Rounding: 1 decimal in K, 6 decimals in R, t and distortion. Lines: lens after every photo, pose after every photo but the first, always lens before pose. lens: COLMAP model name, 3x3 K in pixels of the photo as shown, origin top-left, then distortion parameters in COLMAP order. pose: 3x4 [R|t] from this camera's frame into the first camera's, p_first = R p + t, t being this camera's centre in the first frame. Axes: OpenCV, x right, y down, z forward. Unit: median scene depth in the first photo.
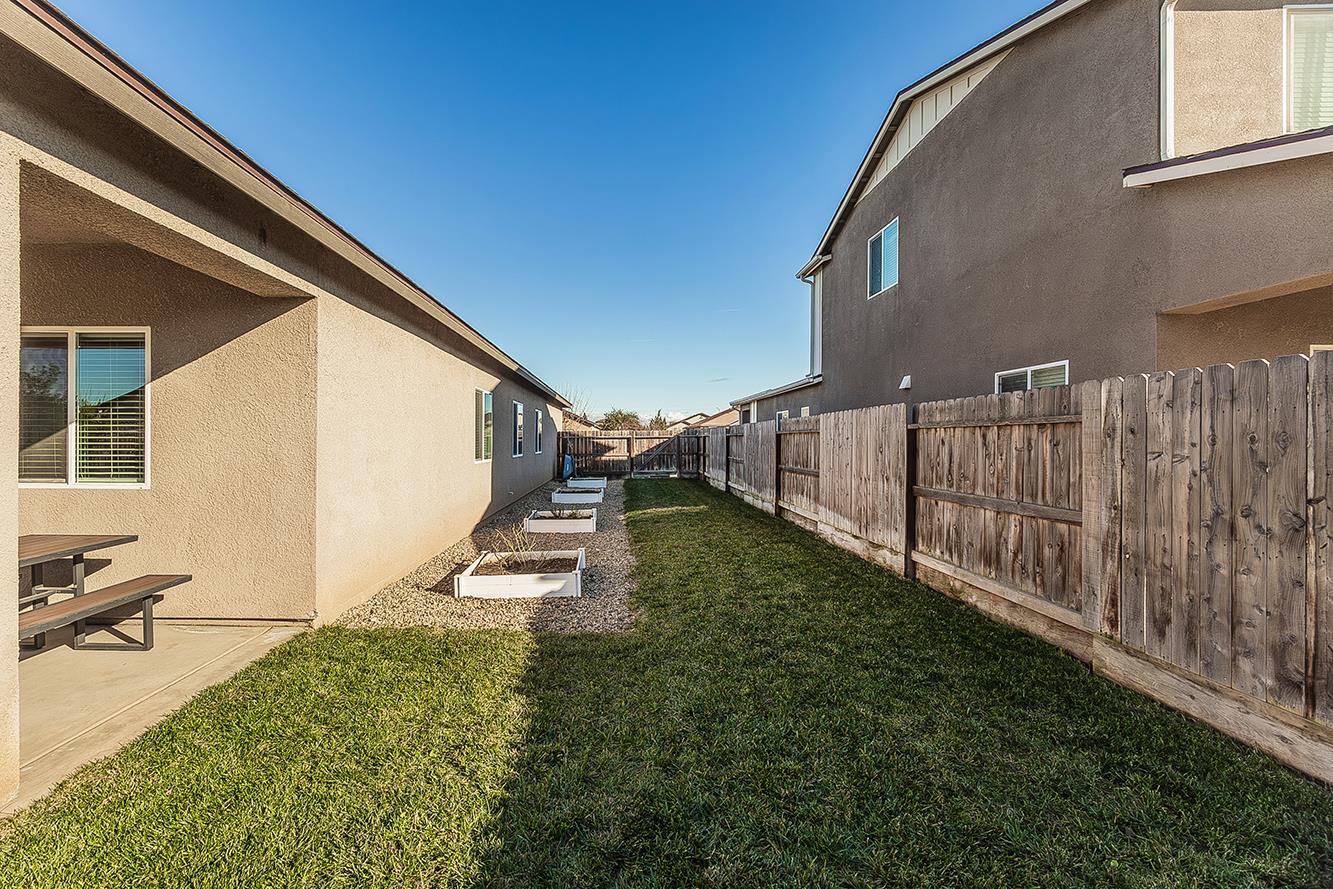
lens RADIAL K [[564.8, 0, 659.7], [0, 564.8, 443.4], [0, 0, 1]] dist [0.012839, 0.000337]
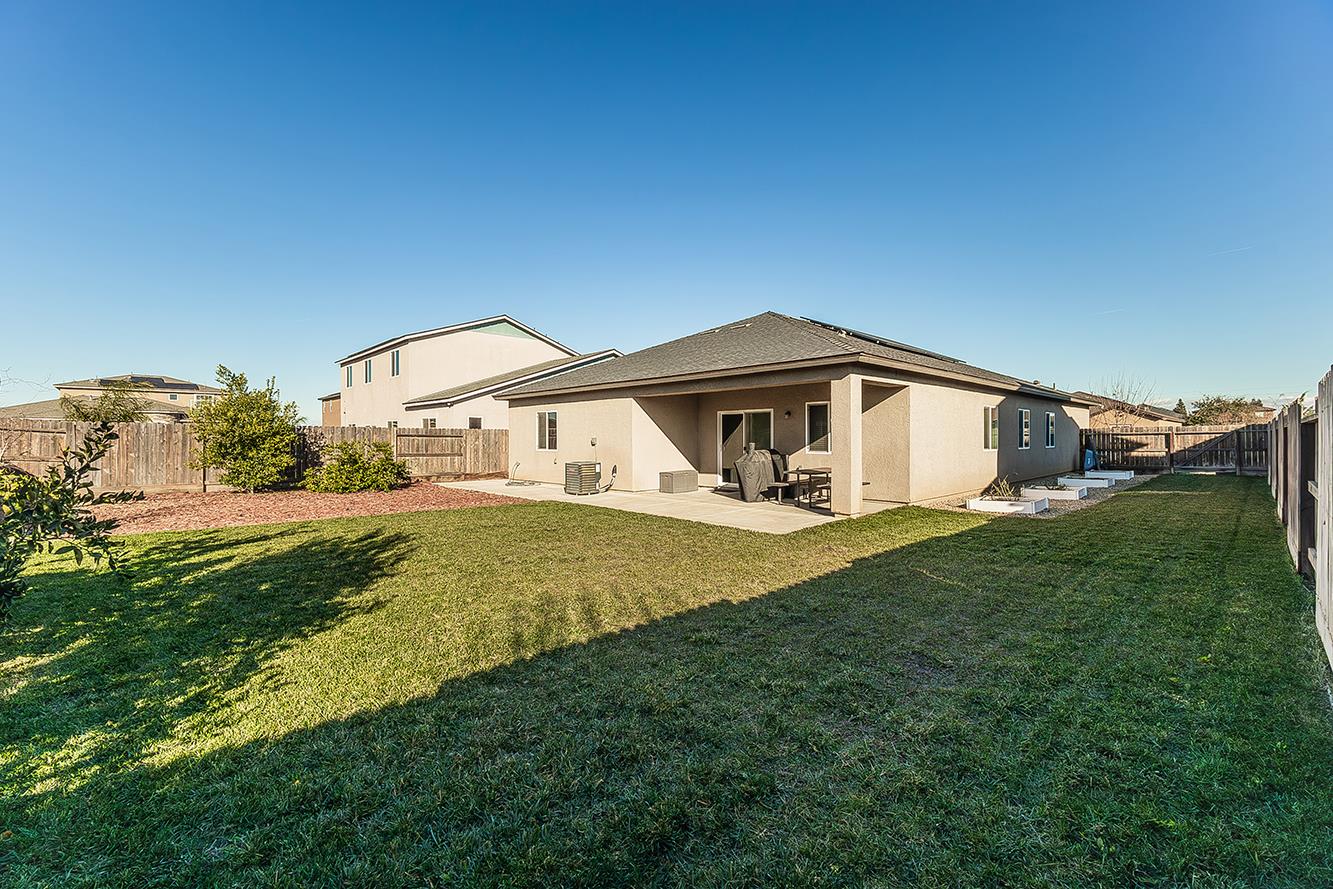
lens RADIAL K [[564.8, 0, 661.6], [0, 564.8, 443.4], [0, 0, 1]] dist [0.012839, 0.000337]
pose [[0.640562, -0.002744, -0.767901, 0.150230], [0.003991, 0.999992, -0.000244, 0.003981], [0.767896, -0.002908, 0.640568, -0.346040]]
